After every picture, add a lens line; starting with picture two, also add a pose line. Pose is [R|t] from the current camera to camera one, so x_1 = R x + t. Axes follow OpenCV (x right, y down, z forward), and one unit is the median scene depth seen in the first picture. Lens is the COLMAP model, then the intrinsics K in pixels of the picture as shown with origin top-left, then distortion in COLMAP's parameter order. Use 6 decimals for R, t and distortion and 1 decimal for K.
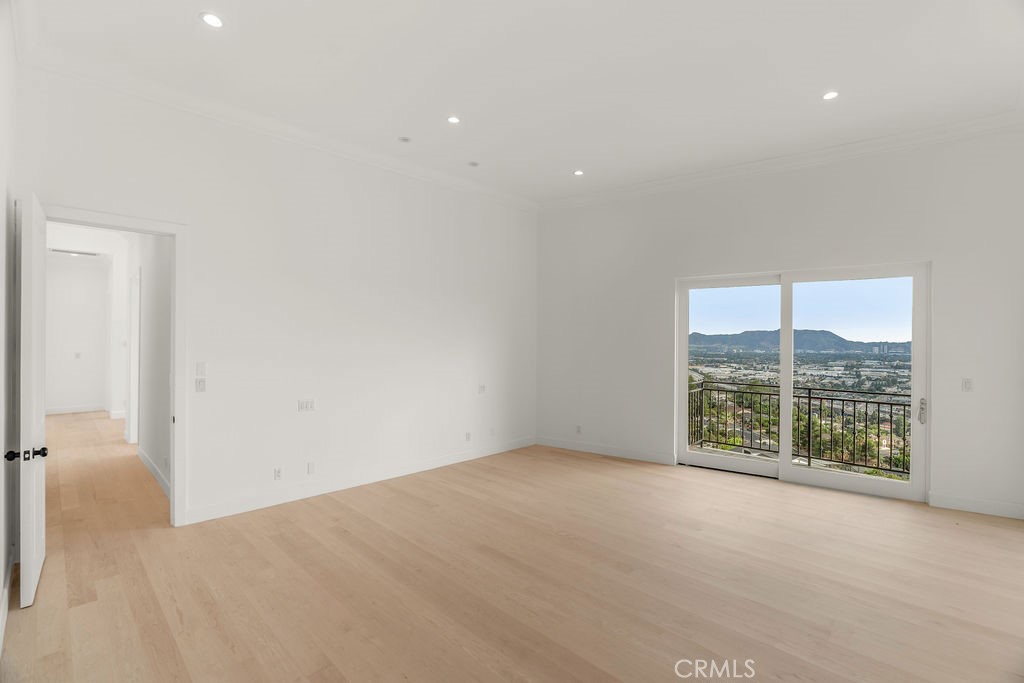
lens RADIAL K [[458.1, 0, 505.9], [0, 458.1, 349.9], [0, 0, 1]] dist [-0.006117, 0.000161]
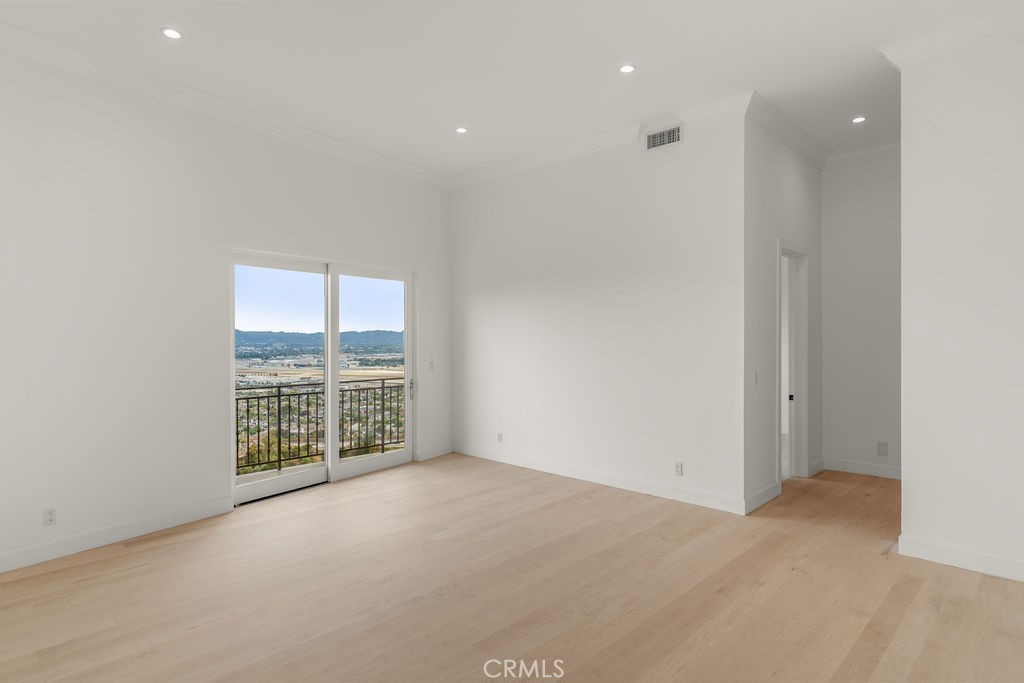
lens RADIAL K [[579.6, 0, 511.7], [0, 579.6, 342.4], [0, 0, 1]] dist [-0.001640, -0.000260]
pose [[-0.022941, -0.019544, 0.999546, -0.100659], [0.024063, 0.999508, 0.020096, -0.003076], [-0.999447, 0.024513, -0.022459, 0.109216]]
